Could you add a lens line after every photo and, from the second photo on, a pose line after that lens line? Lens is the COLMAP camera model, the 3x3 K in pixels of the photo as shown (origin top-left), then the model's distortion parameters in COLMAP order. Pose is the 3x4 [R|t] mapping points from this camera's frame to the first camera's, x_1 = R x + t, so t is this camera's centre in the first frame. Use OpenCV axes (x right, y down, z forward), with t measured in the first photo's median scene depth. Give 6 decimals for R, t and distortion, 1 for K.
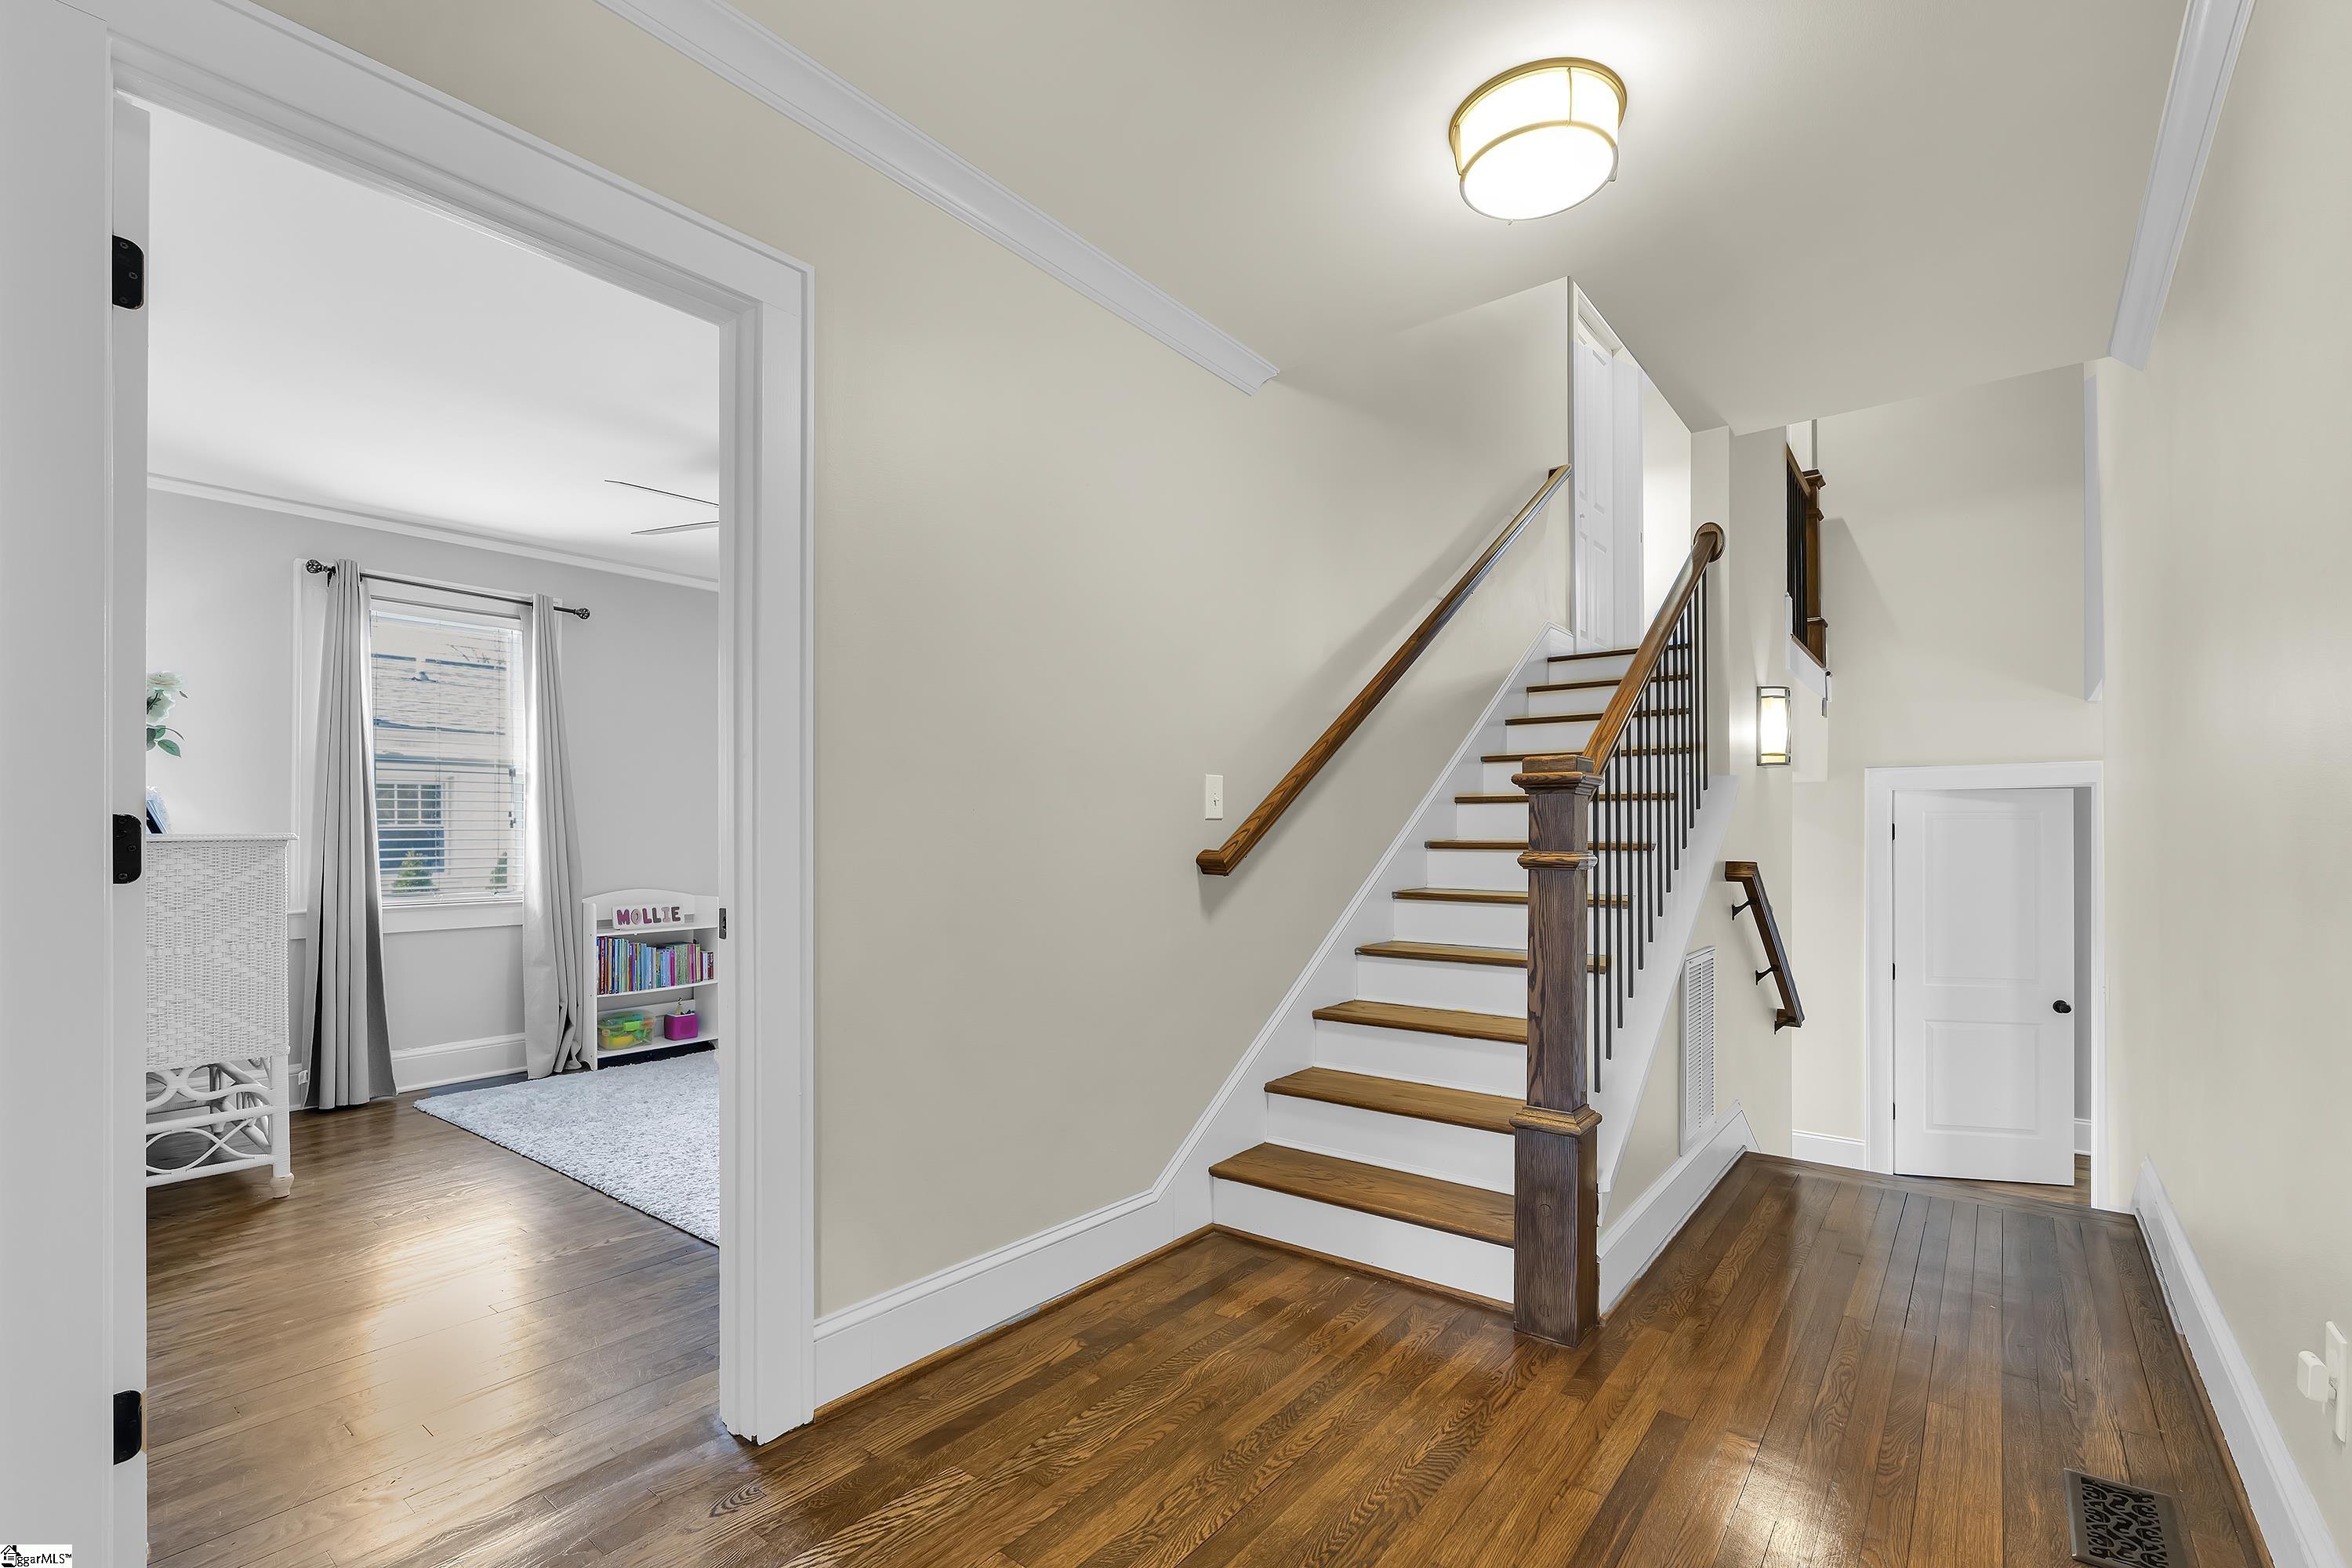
lens RADIAL K [[1034.4, 0, 1175.3], [0, 1034.4, 828.6], [0, 0, 1]] dist [-0.001311, -0.000079]
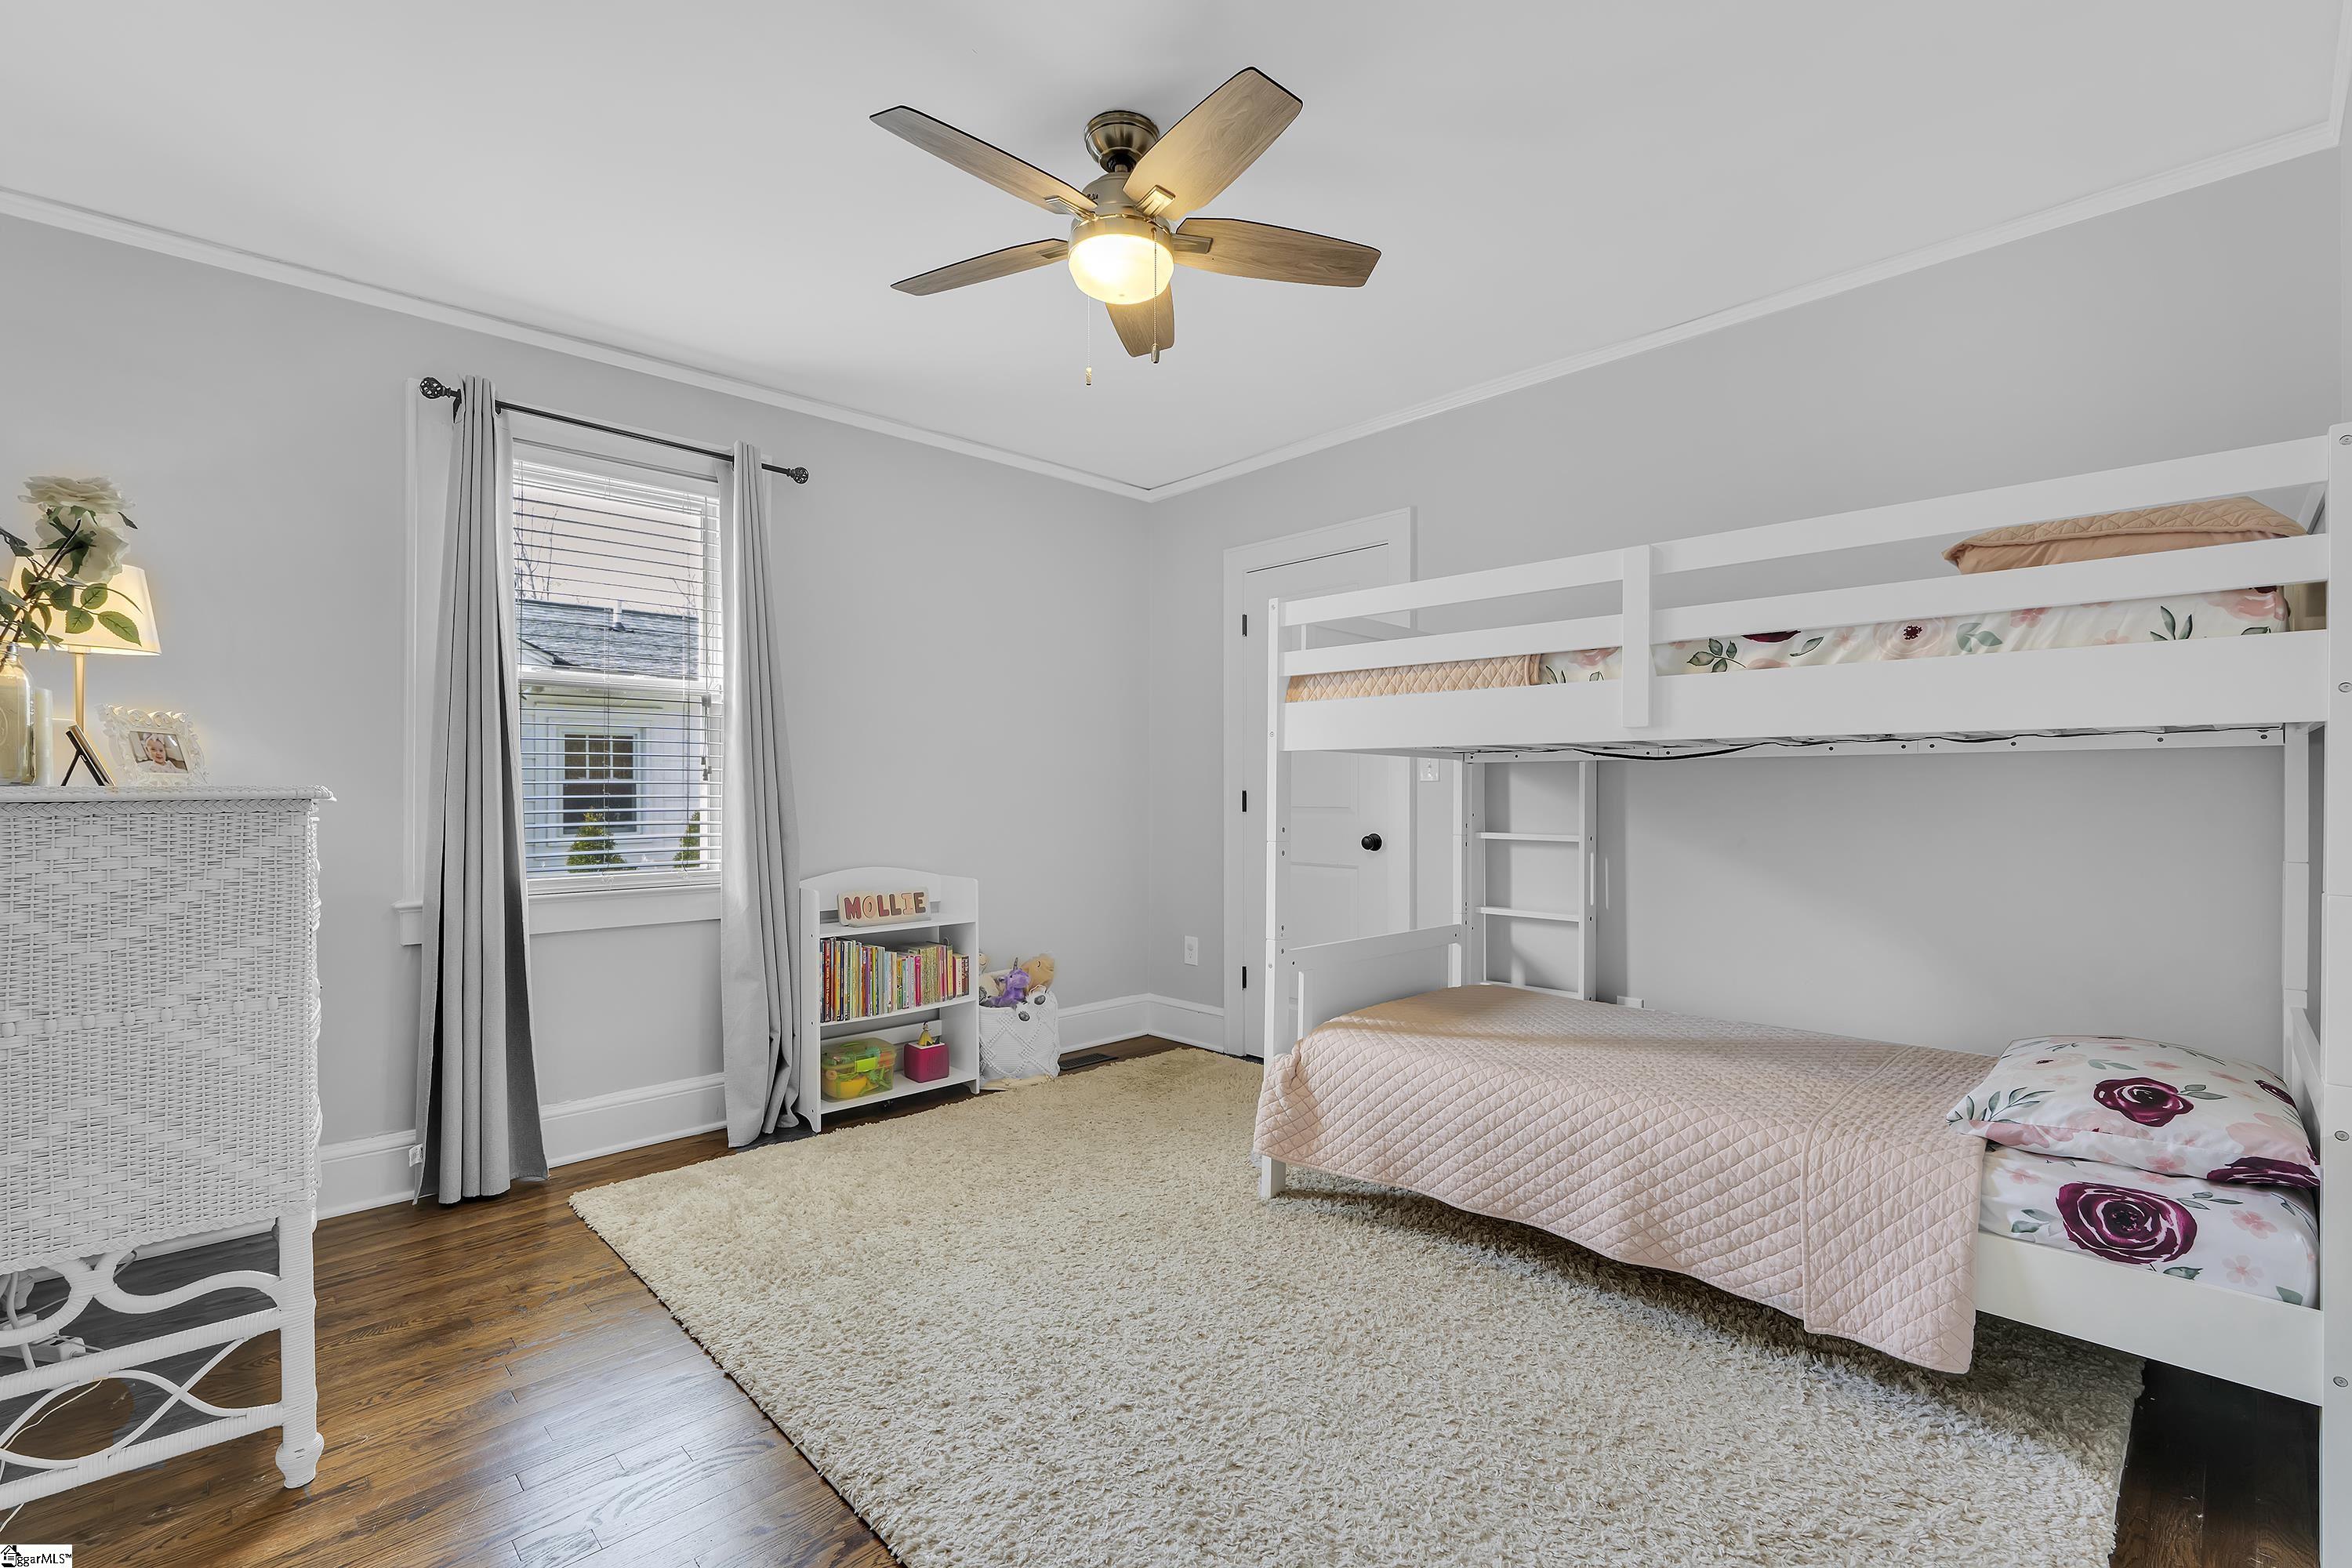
lens RADIAL K [[1034.4, 0, 1176.0], [0, 1034.4, 789.7], [0, 0, 1]] dist [-0.001311, -0.000079]
pose [[0.989892, 0.001495, -0.141816, -0.228189], [-0.000922, 0.999991, 0.004101, 0.002364], [0.141821, -0.003929, 0.989885, 0.353231]]
